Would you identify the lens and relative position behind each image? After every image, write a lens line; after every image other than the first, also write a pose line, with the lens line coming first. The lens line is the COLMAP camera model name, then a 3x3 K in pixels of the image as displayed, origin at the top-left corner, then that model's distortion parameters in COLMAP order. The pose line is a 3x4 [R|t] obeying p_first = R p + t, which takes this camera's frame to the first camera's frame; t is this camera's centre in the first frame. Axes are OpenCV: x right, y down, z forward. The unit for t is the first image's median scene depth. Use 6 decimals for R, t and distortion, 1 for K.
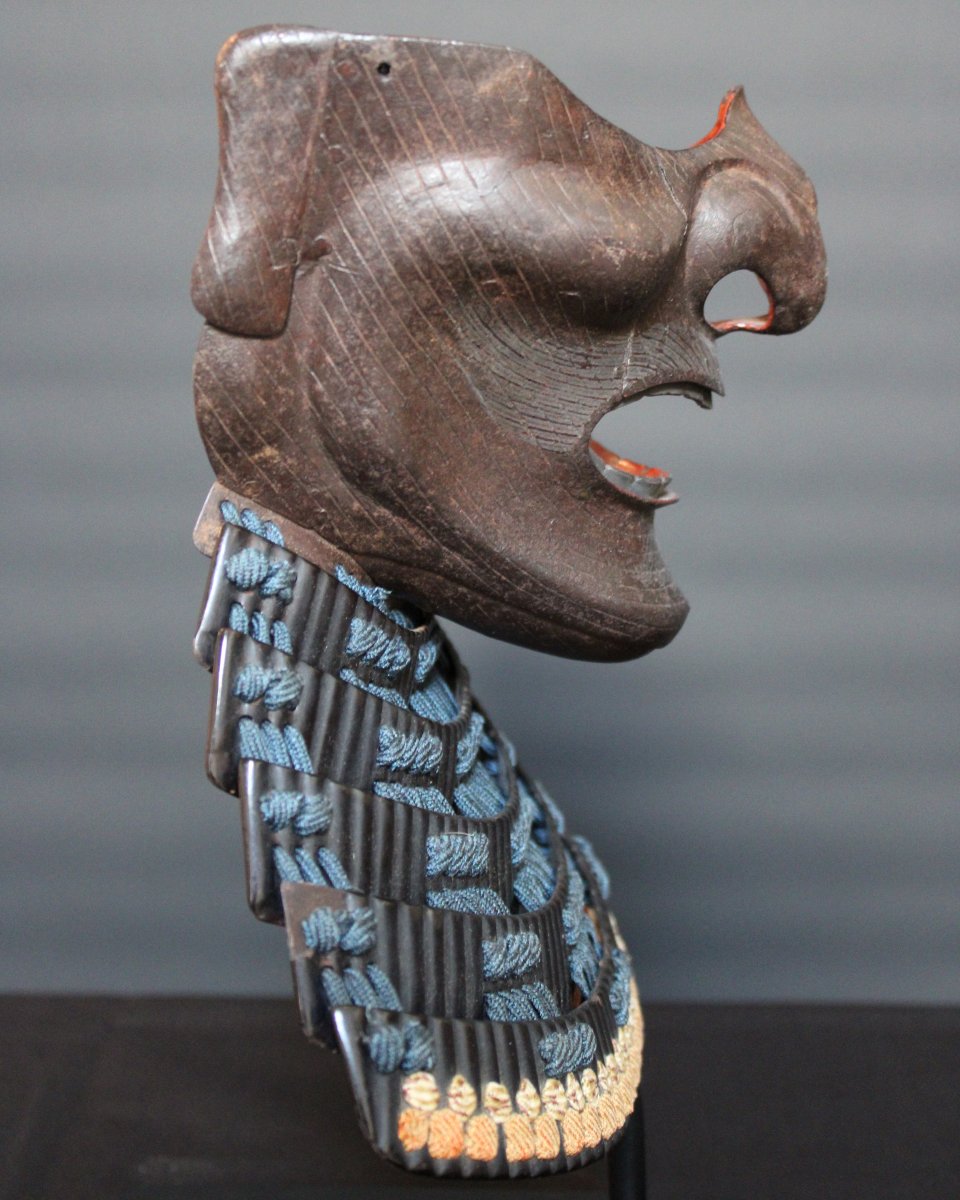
lens RADIAL K [[2034.7, 0, 479.4], [0, 2034.7, 600.5], [0, 0, 1]] dist [-0.151559, 0.000000]
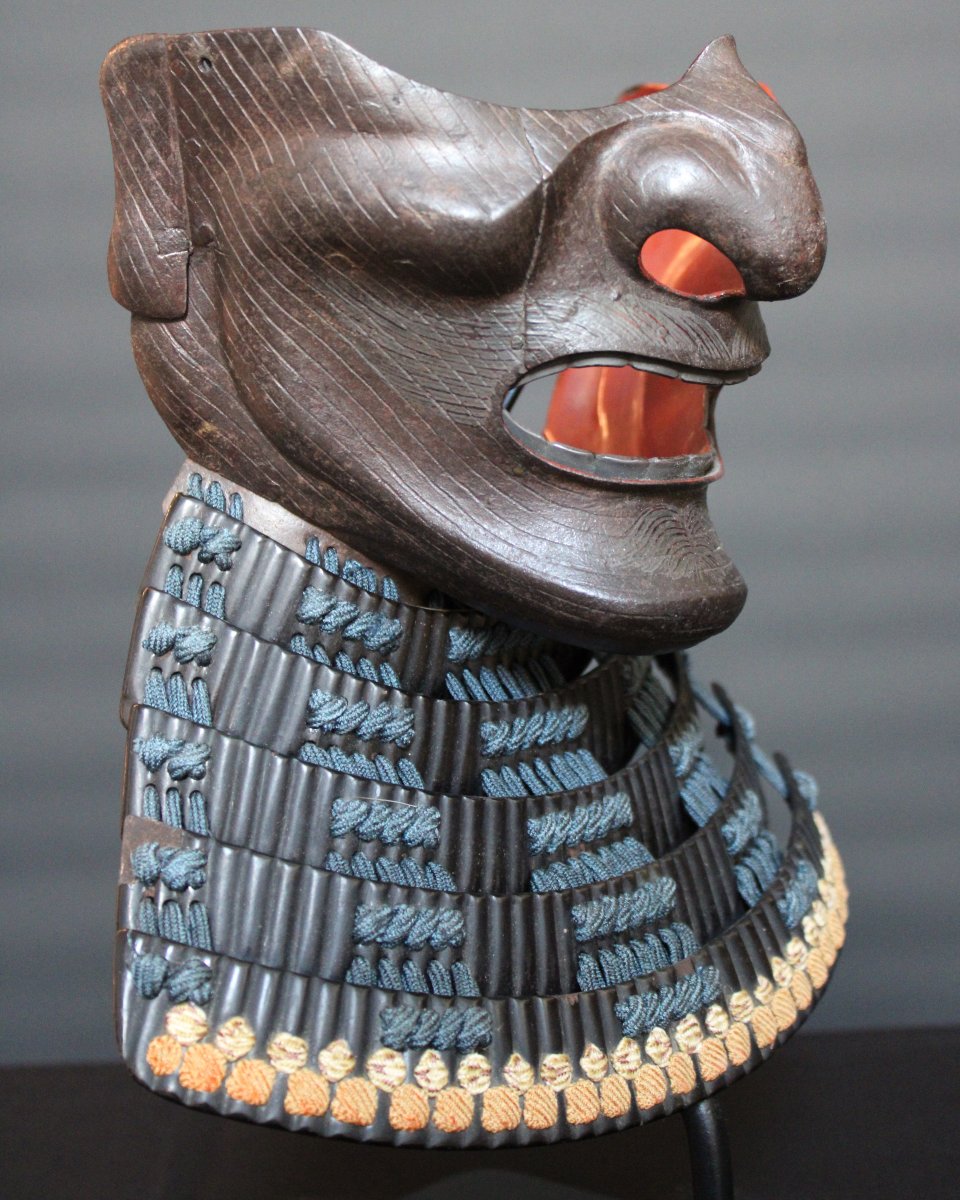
lens RADIAL K [[2034.7, 0, 480.0], [0, 2034.7, 597.7], [0, 0, 1]] dist [-0.151559, 0.000000]
pose [[0.800968, 0.033137, -0.597789, 0.656885], [-0.056535, 0.998192, -0.020417, 0.031220], [0.596031, 0.050150, 0.801393, 0.222481]]
